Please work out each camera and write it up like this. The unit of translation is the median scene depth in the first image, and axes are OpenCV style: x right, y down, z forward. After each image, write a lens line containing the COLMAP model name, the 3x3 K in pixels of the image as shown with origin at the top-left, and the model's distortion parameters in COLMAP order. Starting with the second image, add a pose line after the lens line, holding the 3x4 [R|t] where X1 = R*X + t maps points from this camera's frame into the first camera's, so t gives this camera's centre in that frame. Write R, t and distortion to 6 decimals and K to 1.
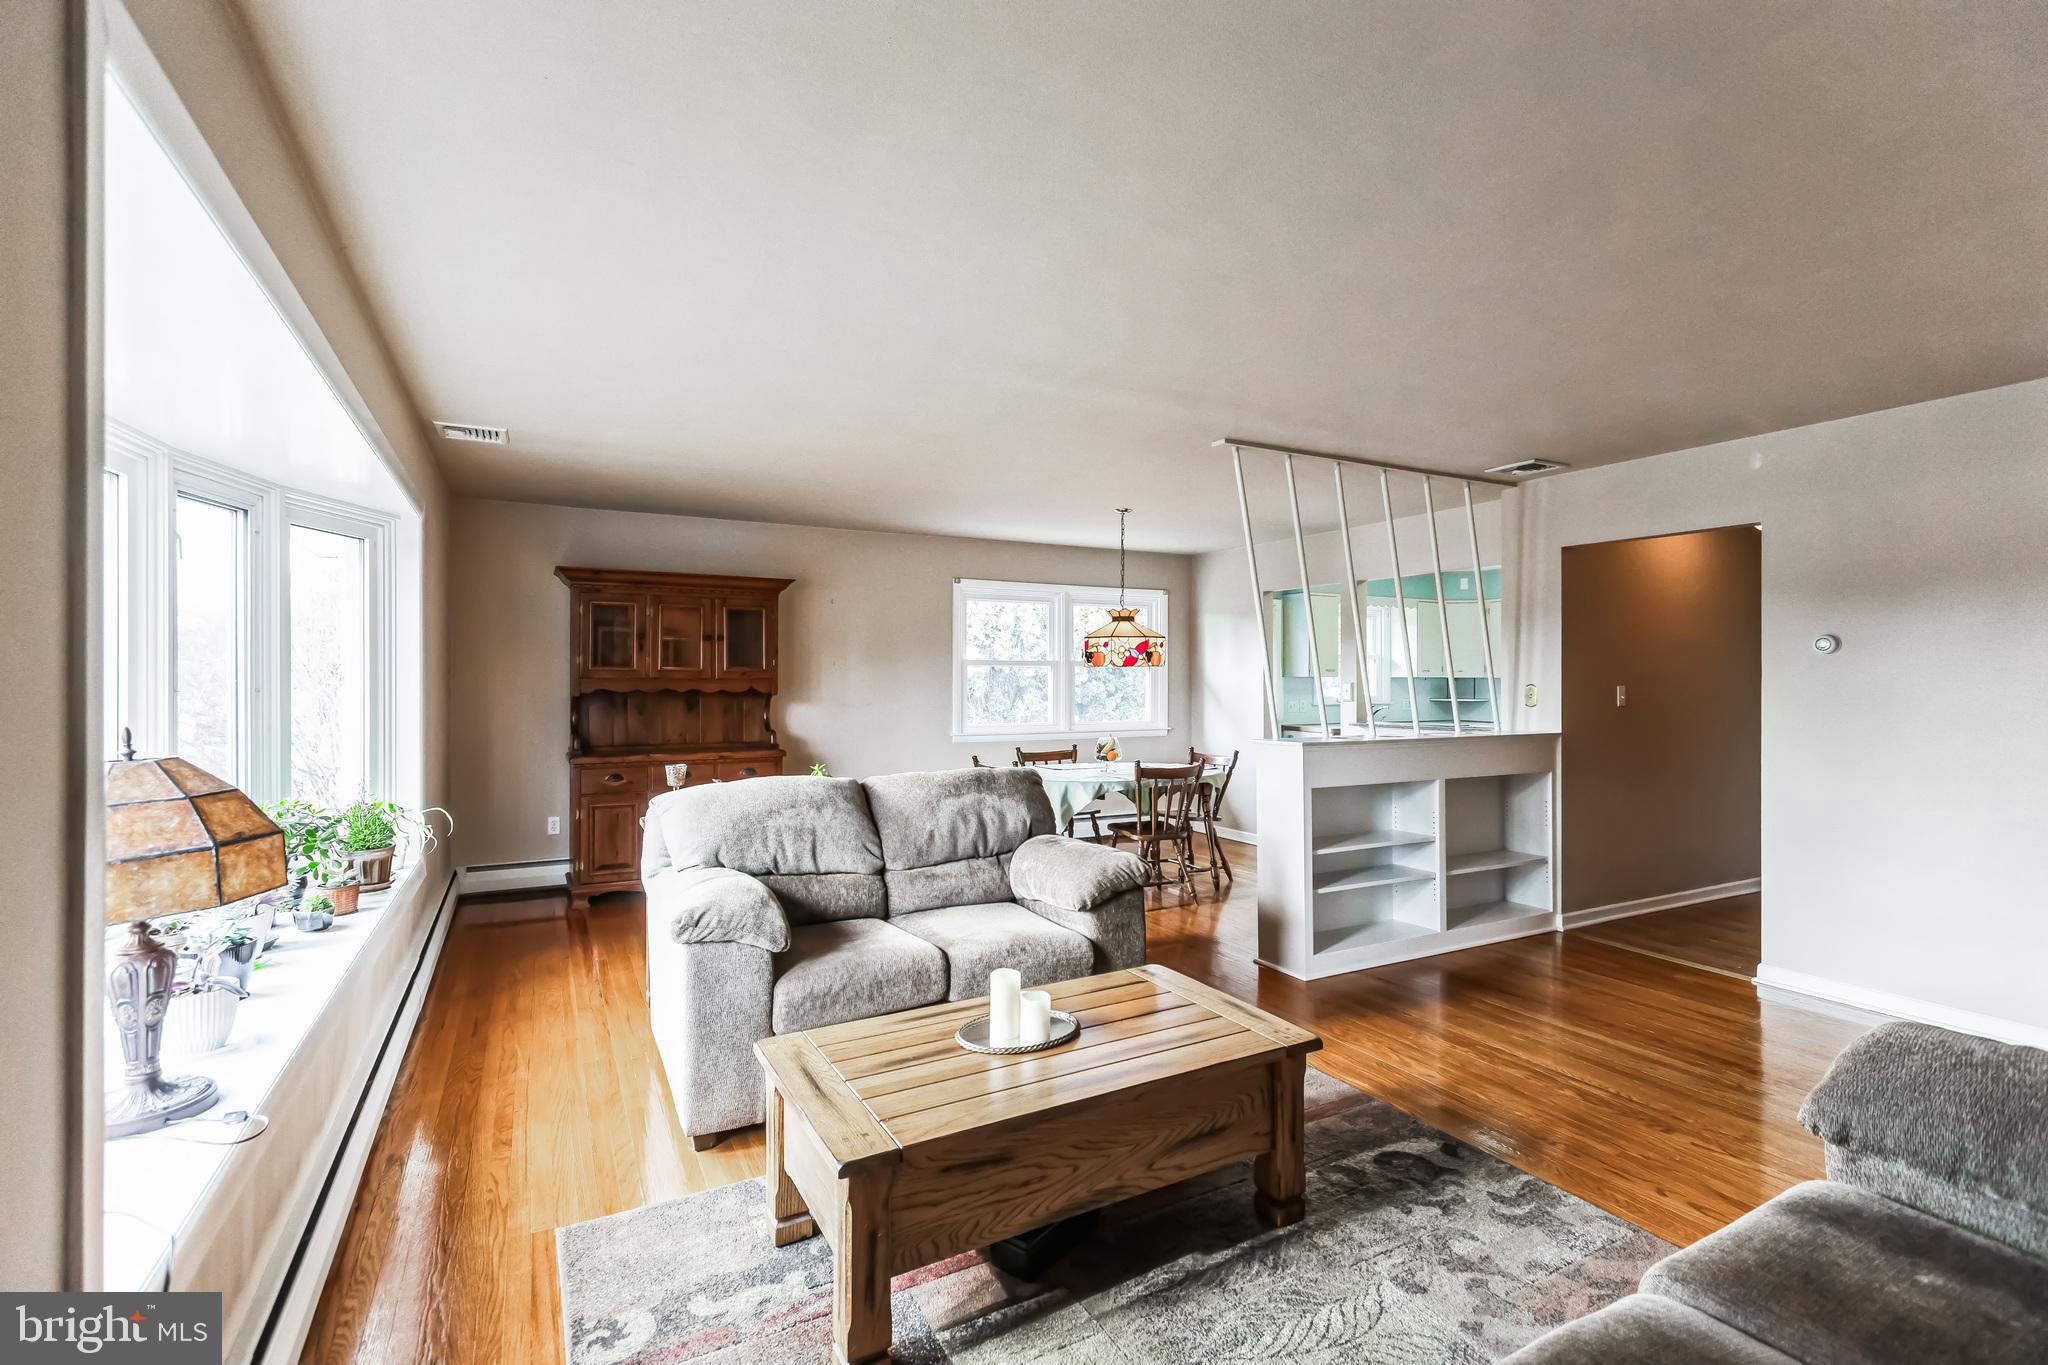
lens RADIAL K [[923.7, 0, 1031.5], [0, 923.7, 678.7], [0, 0, 1]] dist [0.001318, -0.000003]
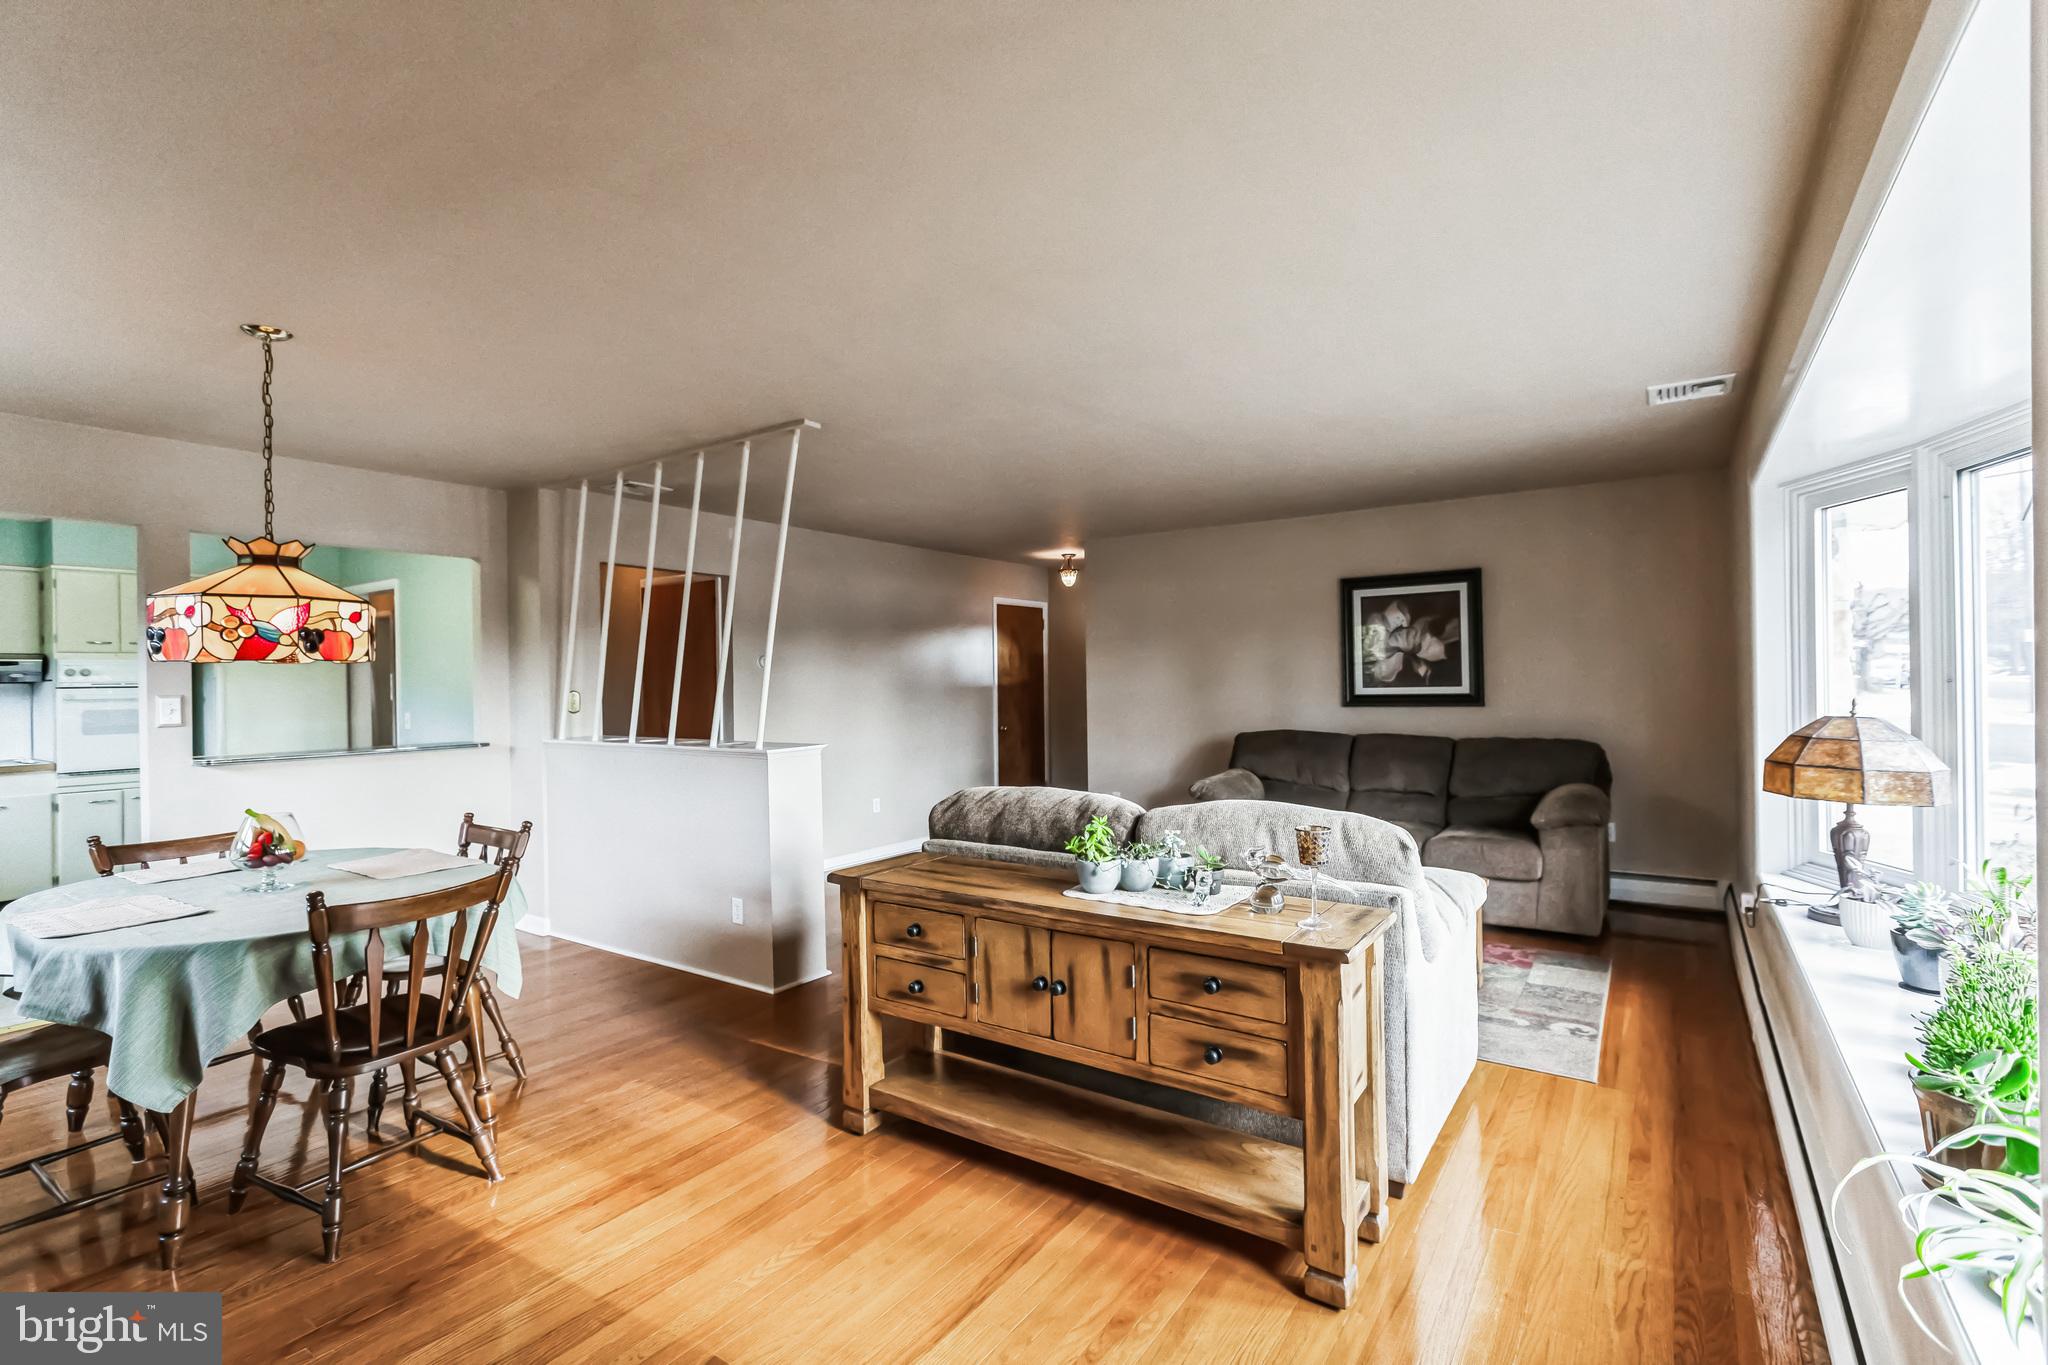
lens RADIAL K [[923.7, 0, 1031.5], [0, 923.7, 678.7], [0, 0, 1]] dist [0.001318, -0.000003]
pose [[-0.449783, 0.008111, 0.893101, -0.723420], [0.023202, 0.999727, 0.002606, 0.004420], [-0.892836, 0.021894, -0.449849, 1.249609]]
